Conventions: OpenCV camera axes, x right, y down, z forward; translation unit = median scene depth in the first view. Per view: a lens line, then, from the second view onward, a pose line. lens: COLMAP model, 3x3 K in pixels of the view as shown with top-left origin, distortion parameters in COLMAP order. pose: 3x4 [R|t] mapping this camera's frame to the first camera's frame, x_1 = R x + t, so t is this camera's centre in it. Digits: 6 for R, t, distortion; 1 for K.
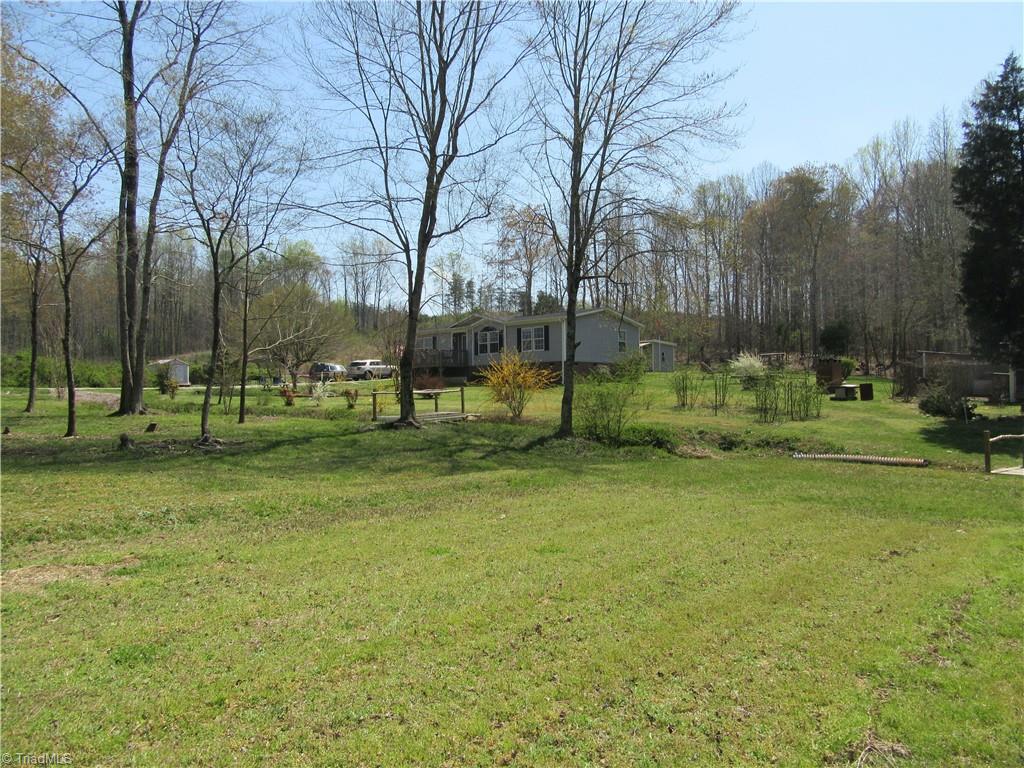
lens RADIAL K [[765.3, 0, 511.2], [0, 765.3, 385.1], [0, 0, 1]] dist [0.002364, 0.003103]
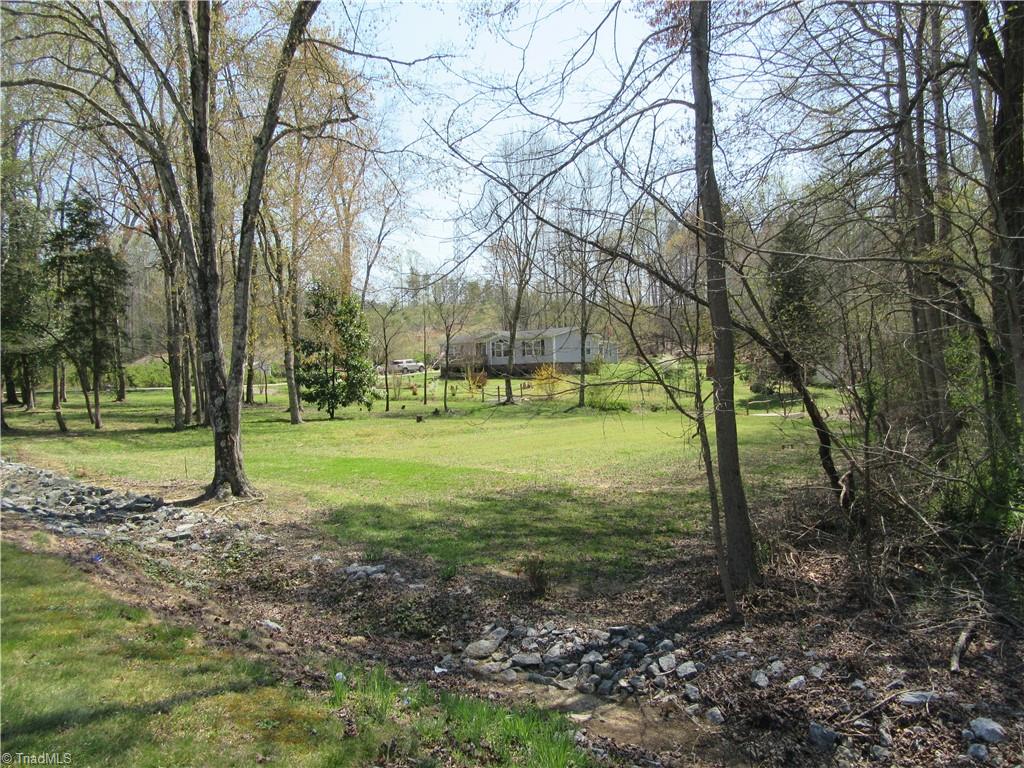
lens RADIAL K [[765.3, 0, 512.5], [0, 765.3, 383.2], [0, 0, 1]] dist [0.002364, 0.003103]
pose [[0.995997, -0.023268, 0.086308, -0.281992], [0.021121, 0.999446, 0.025707, -0.054497], [-0.086858, -0.023781, 0.995937, -1.044364]]
